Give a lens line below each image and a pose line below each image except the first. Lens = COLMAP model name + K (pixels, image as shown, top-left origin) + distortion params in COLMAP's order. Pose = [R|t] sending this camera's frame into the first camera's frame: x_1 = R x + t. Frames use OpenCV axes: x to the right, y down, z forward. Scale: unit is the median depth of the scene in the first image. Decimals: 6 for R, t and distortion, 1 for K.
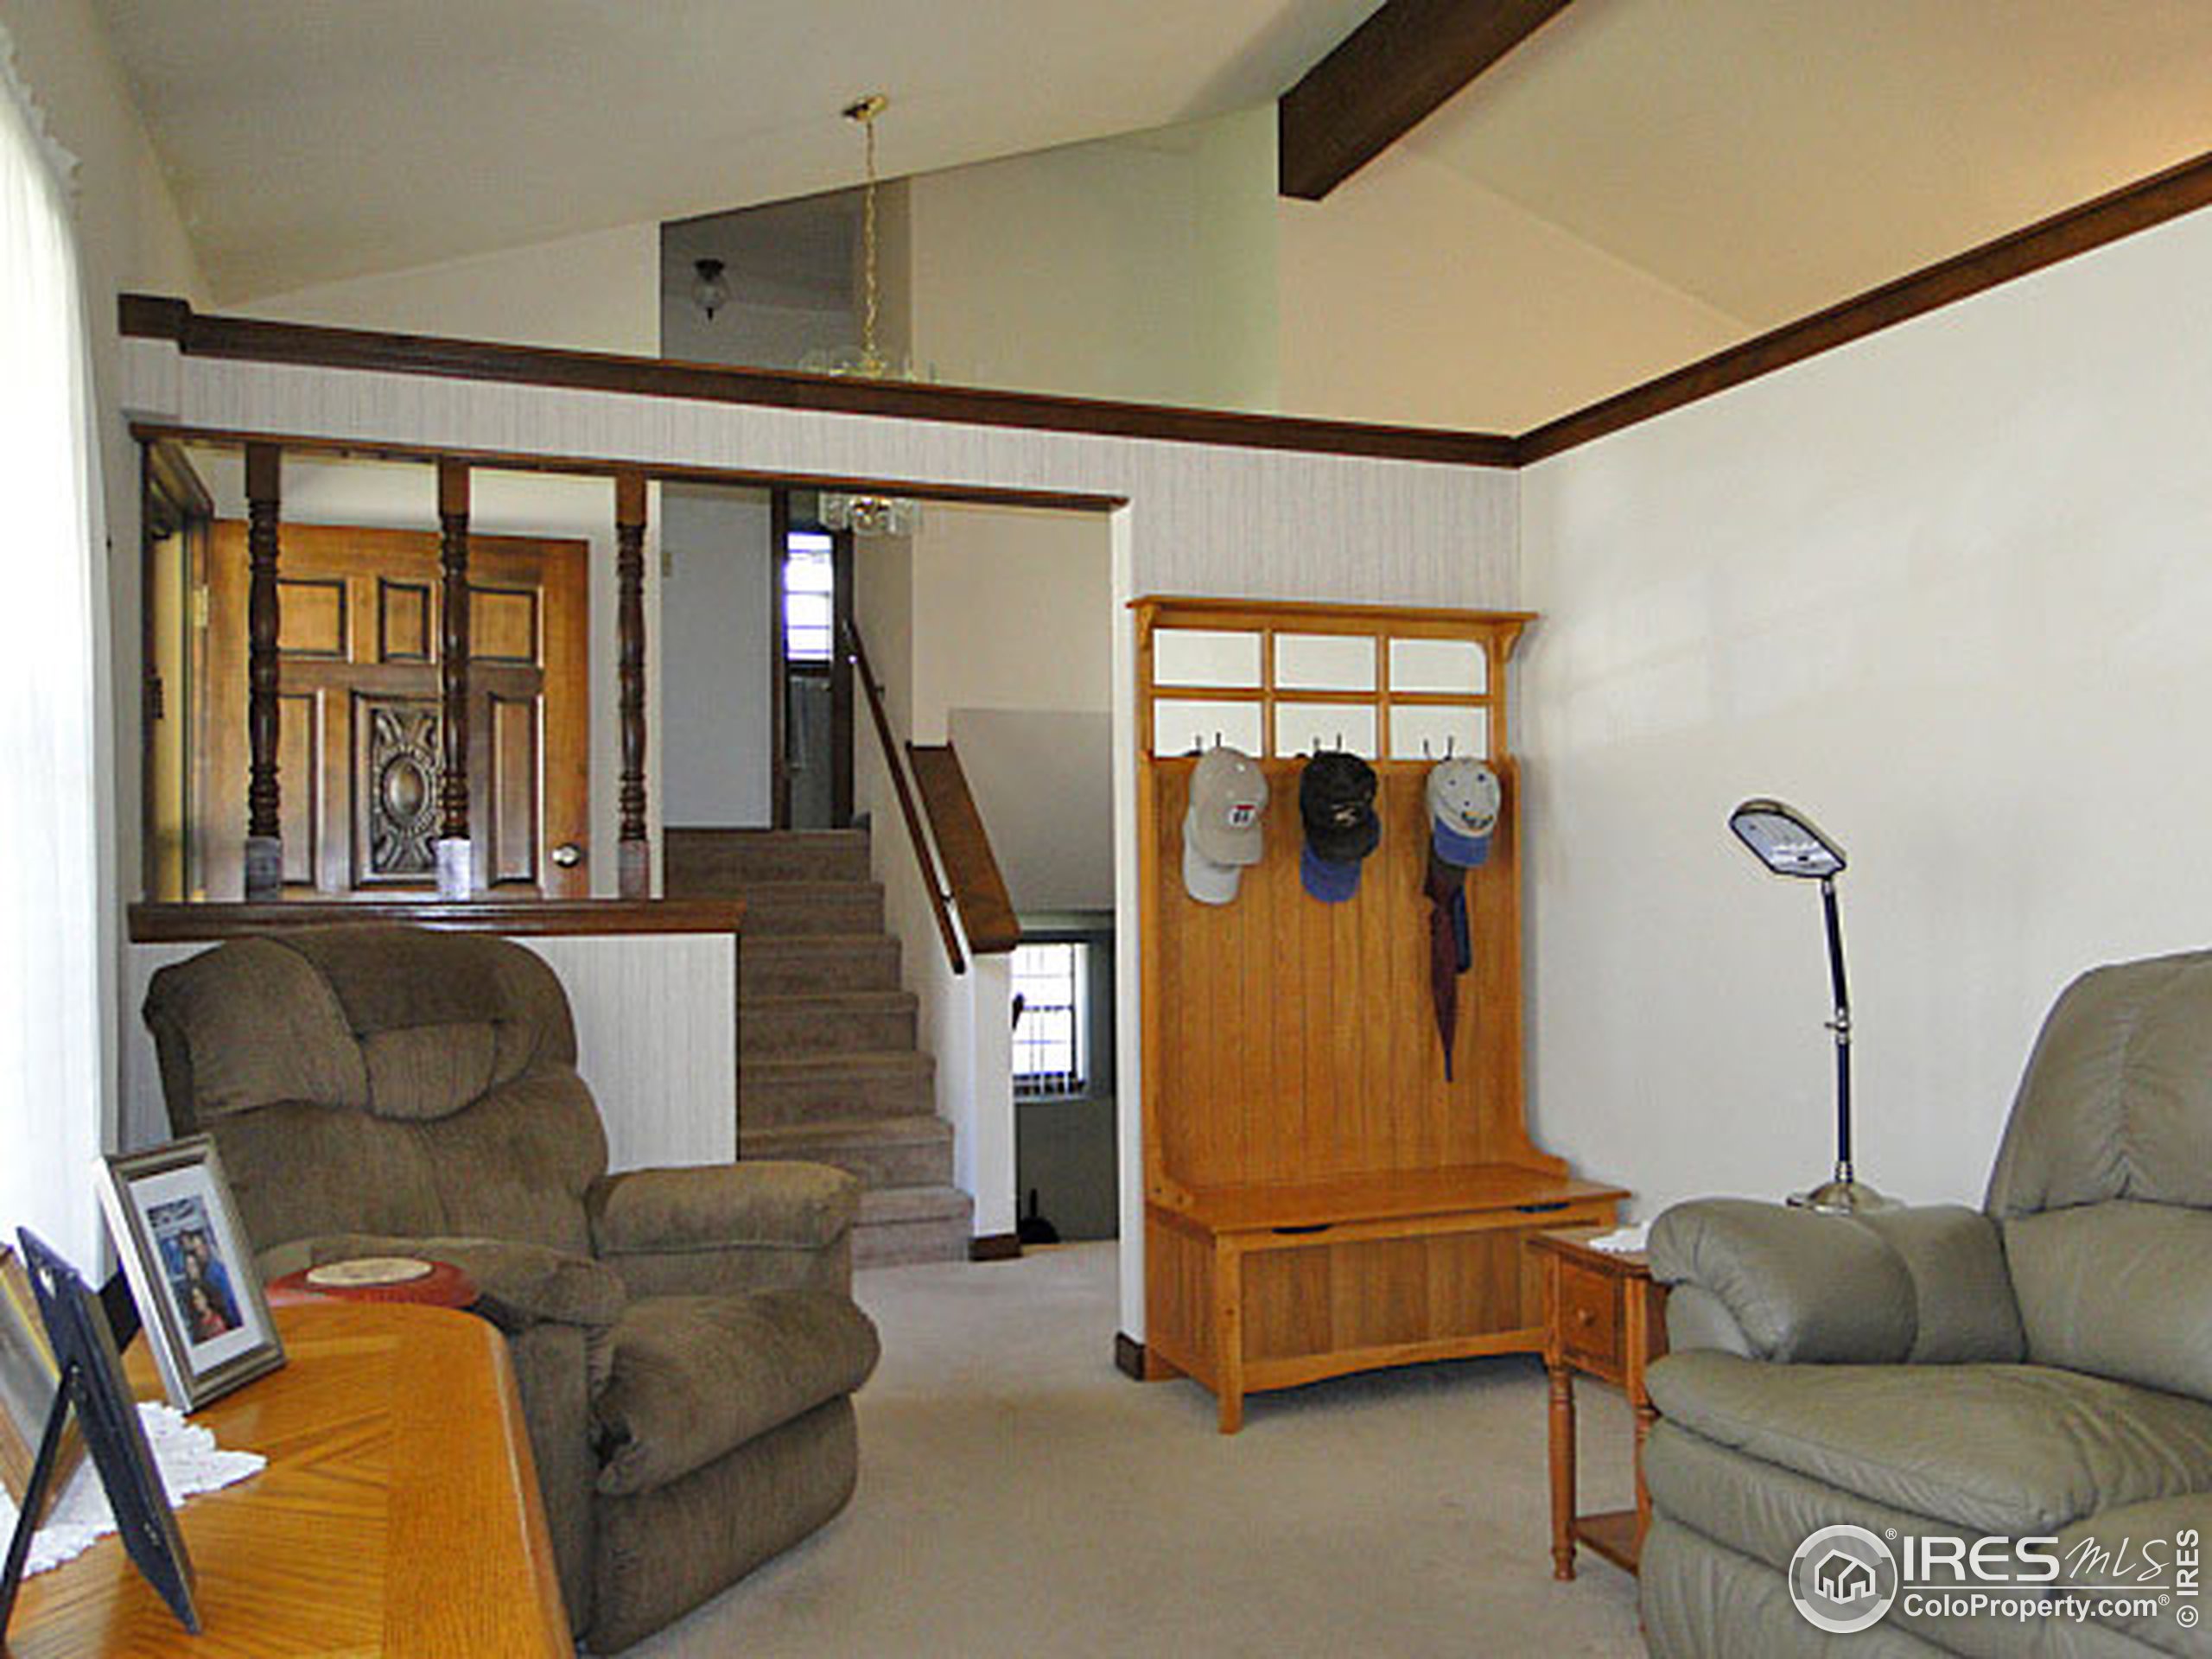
lens RADIAL K [[1833.0, 0, 1106.0], [0, 1833.0, 829.5], [0, 0, 1]] dist [0.005129, 0.015411]
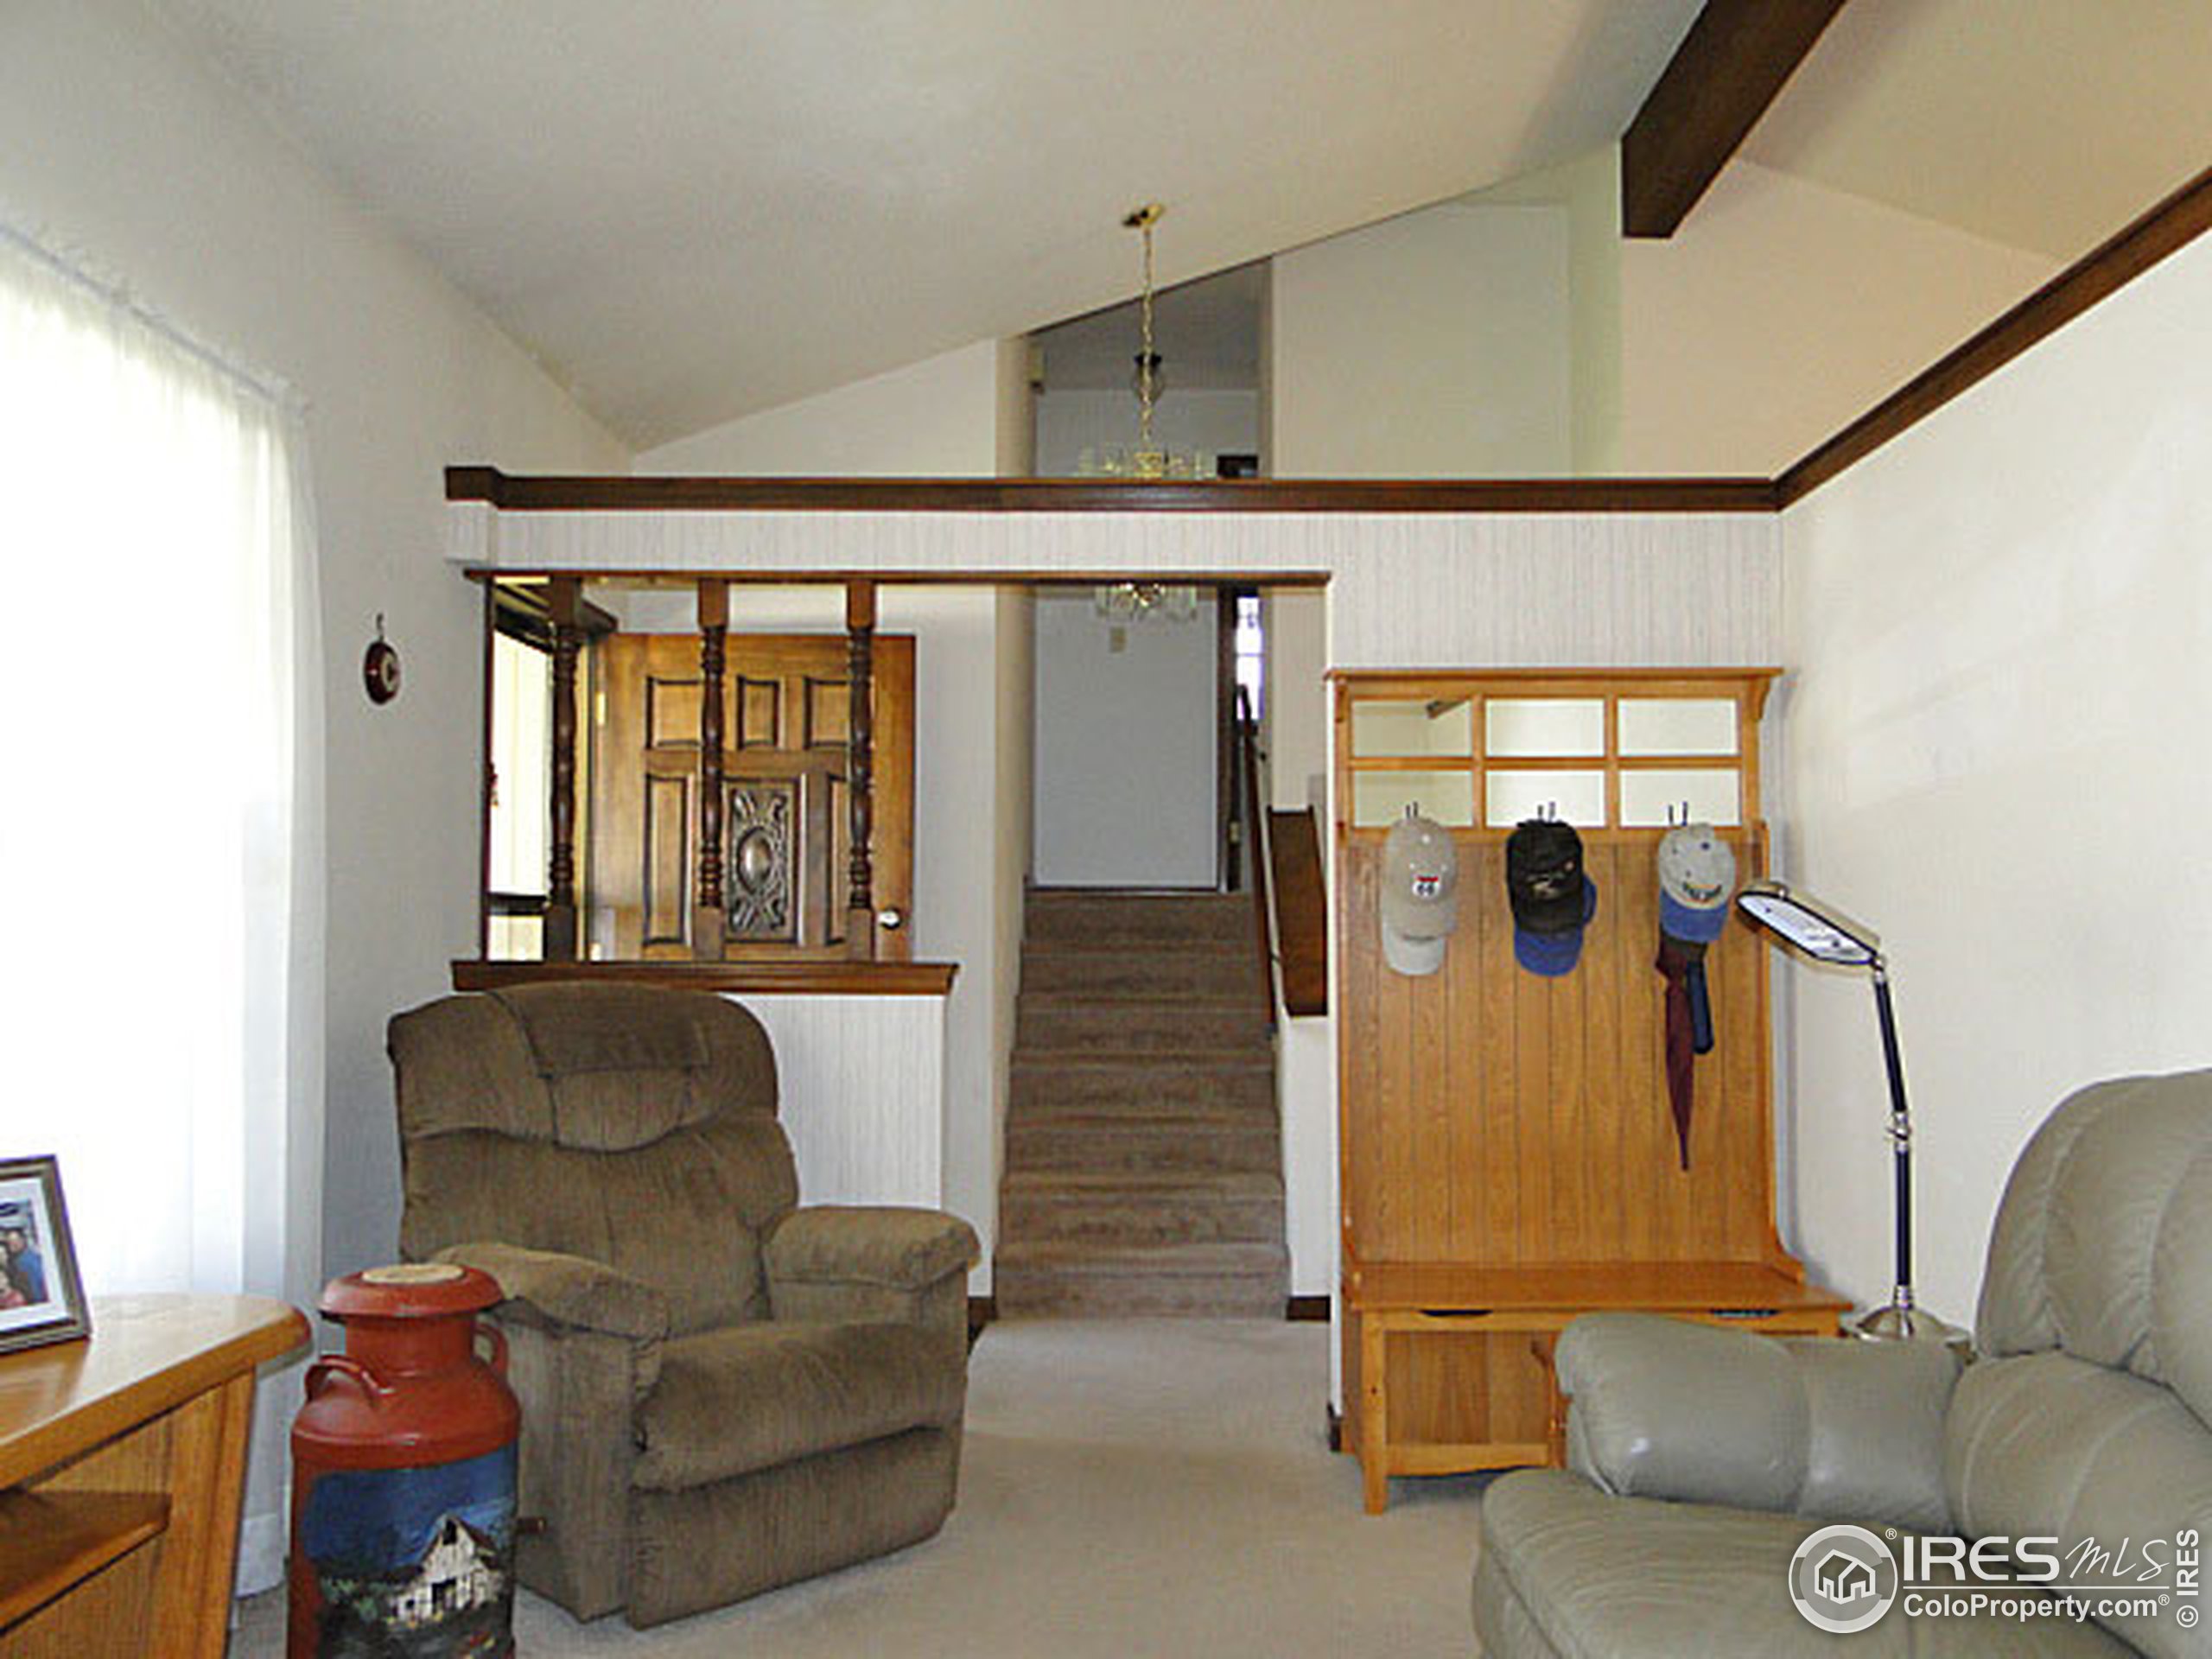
lens RADIAL K [[1833.0, 0, 1106.0], [0, 1833.0, 829.5], [0, 0, 1]] dist [0.005129, 0.015411]
pose [[0.932392, -0.008710, -0.361343, 0.257294], [-0.000603, 0.999671, -0.025651, -0.012512], [0.361447, 0.024135, 0.932080, 0.013881]]
